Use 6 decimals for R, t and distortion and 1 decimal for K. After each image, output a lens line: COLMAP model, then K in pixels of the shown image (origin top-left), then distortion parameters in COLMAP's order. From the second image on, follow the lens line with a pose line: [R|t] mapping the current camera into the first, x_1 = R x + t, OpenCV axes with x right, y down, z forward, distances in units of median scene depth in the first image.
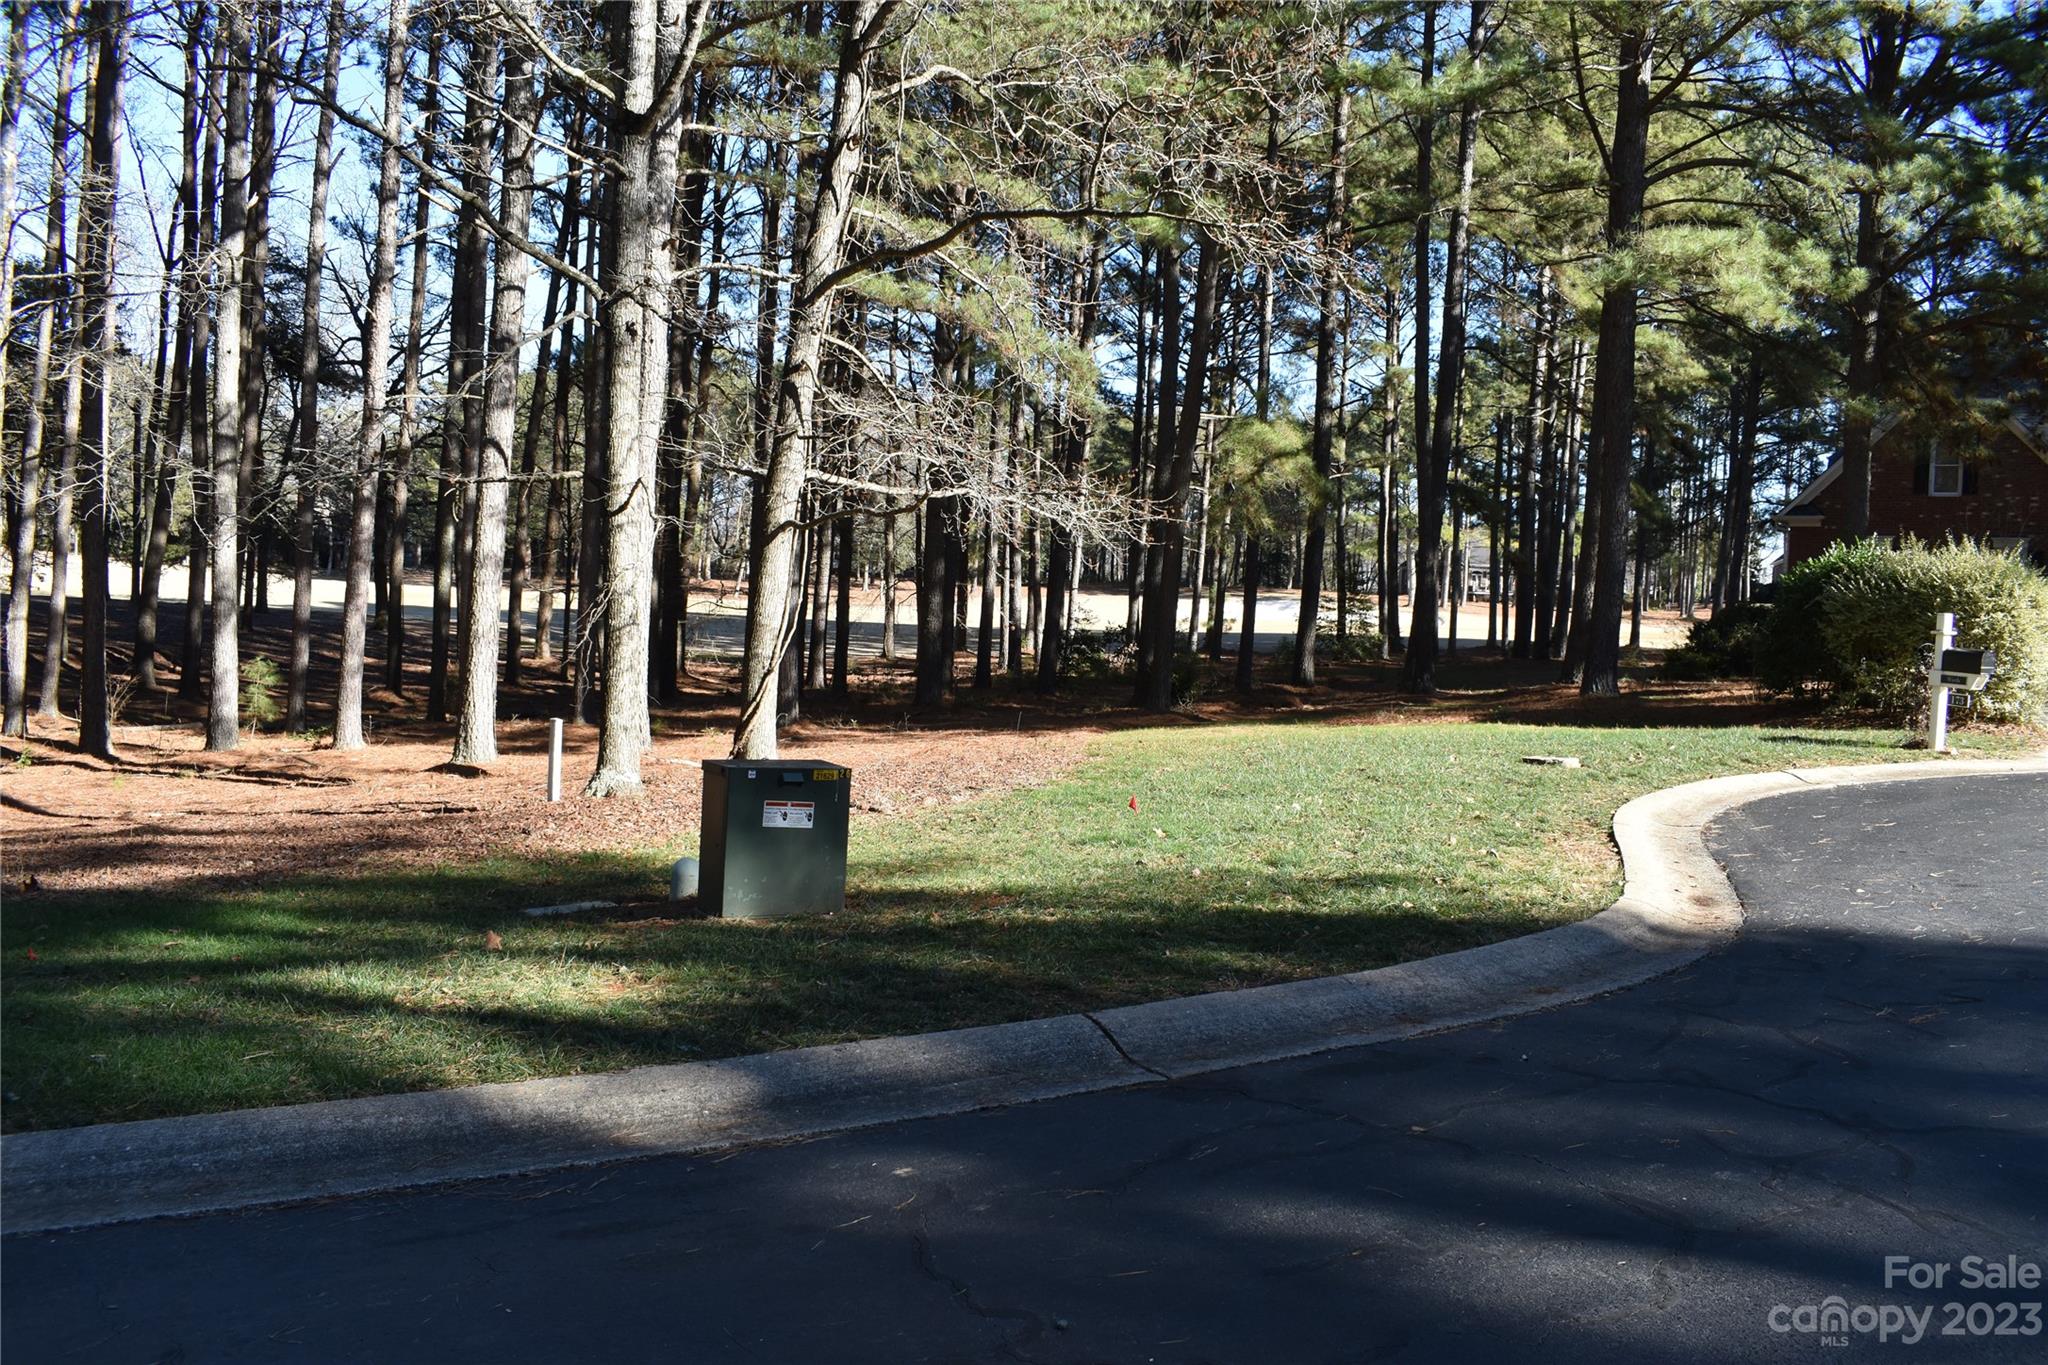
lens RADIAL K [[1601.9, 0, 1024.0], [0, 1601.9, 682.5], [0, 0, 1]] dist [-0.093605, 0.014252]
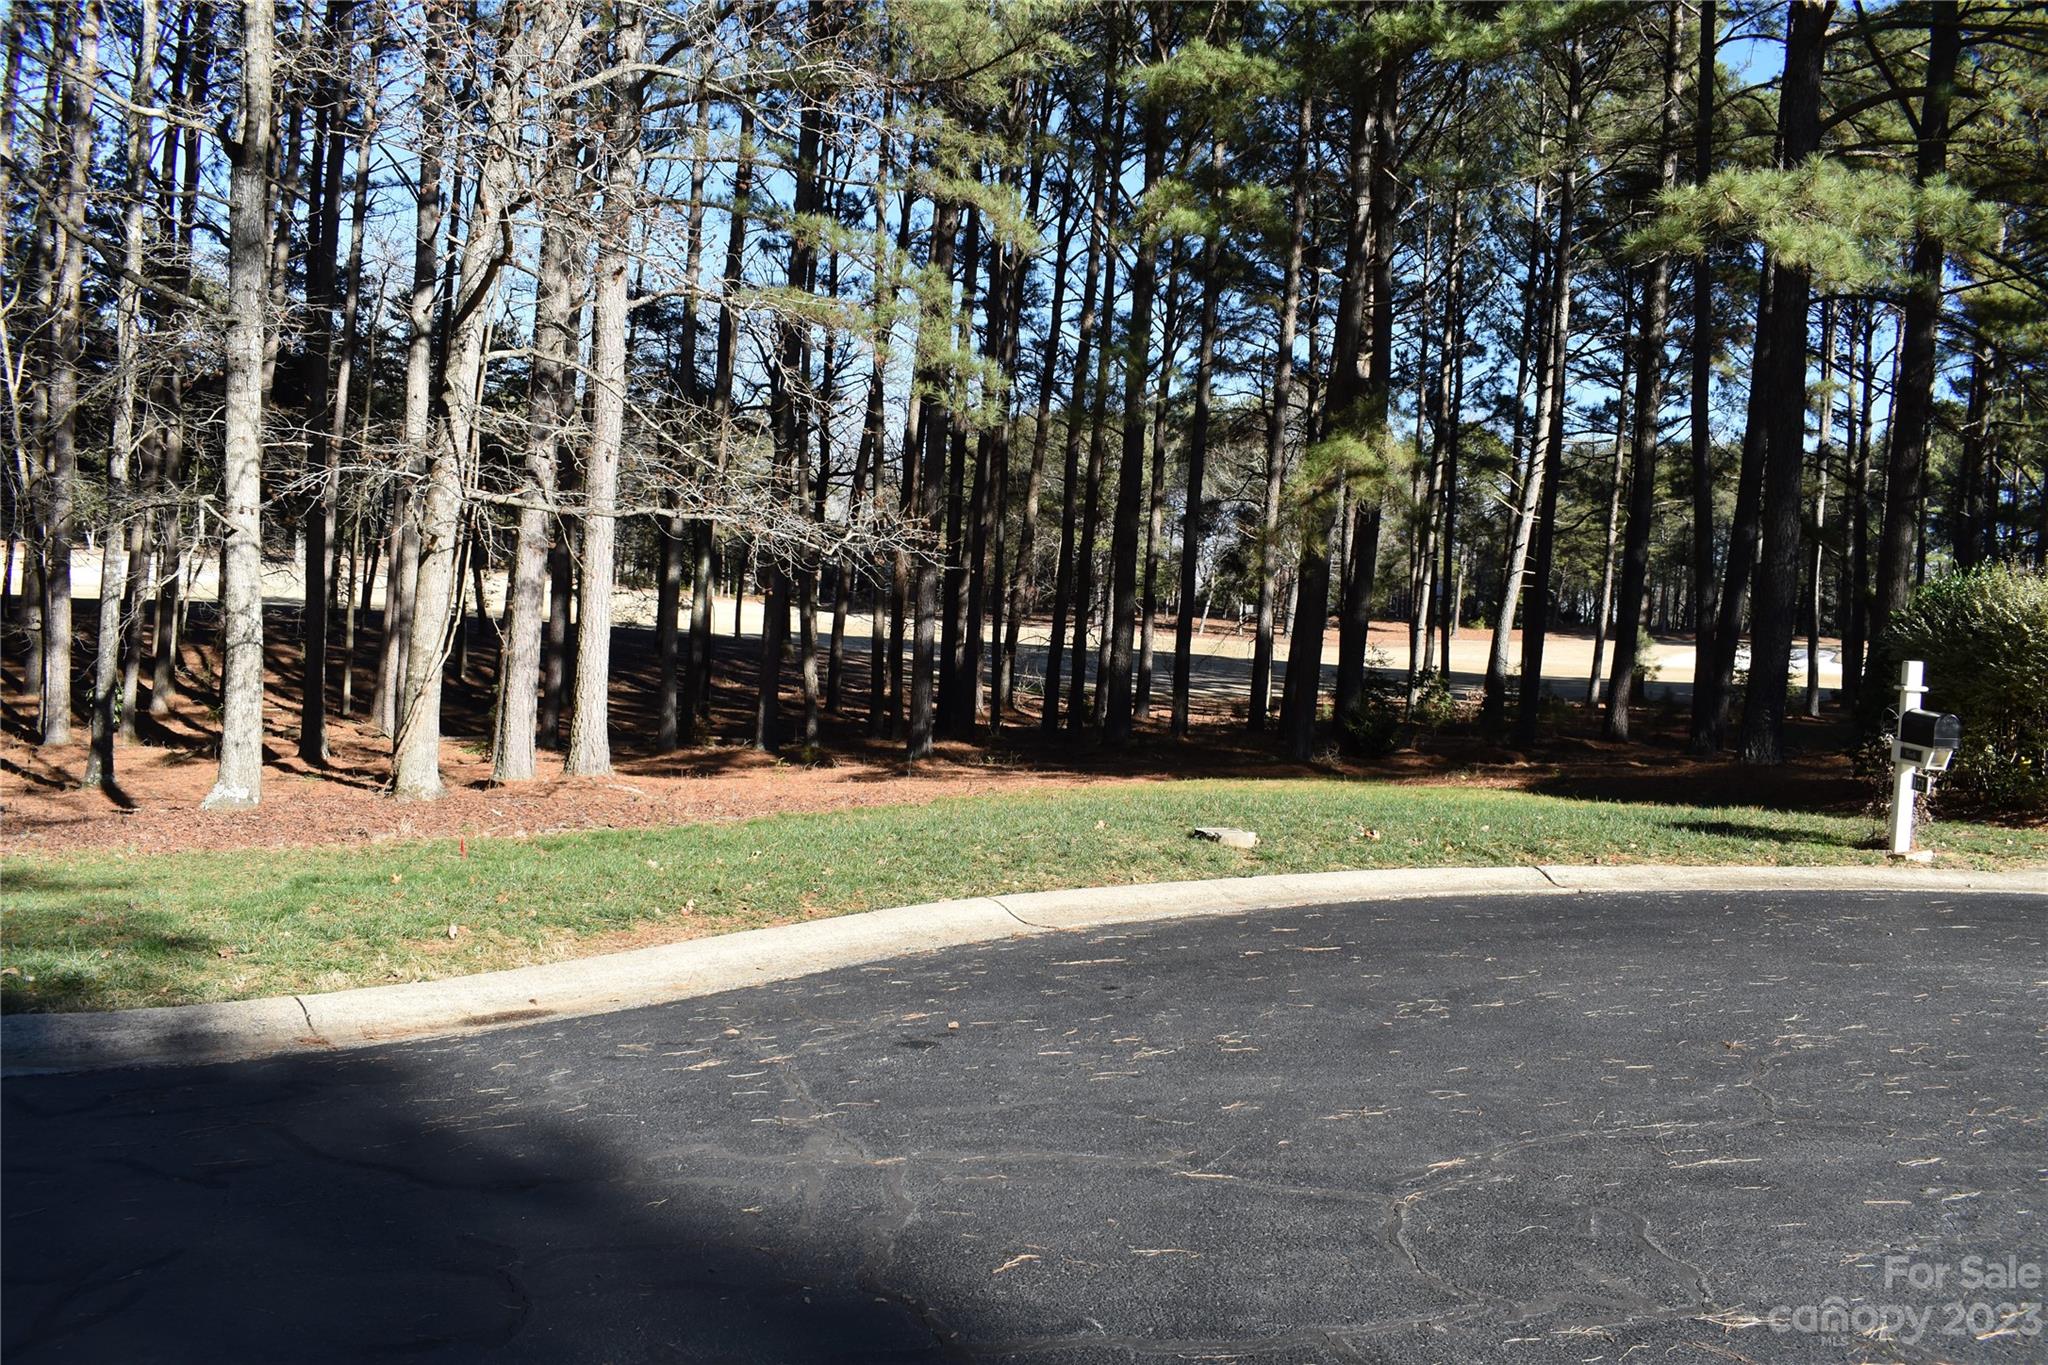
lens RADIAL K [[1601.9, 0, 1024.0], [0, 1601.9, 682.5], [0, 0, 1]] dist [-0.093605, 0.014252]
pose [[0.938944, 0.025763, -0.343104, 0.363201], [-0.034251, 0.999238, -0.018702, -0.006492], [0.342361, 0.029312, 0.939111, 0.146960]]
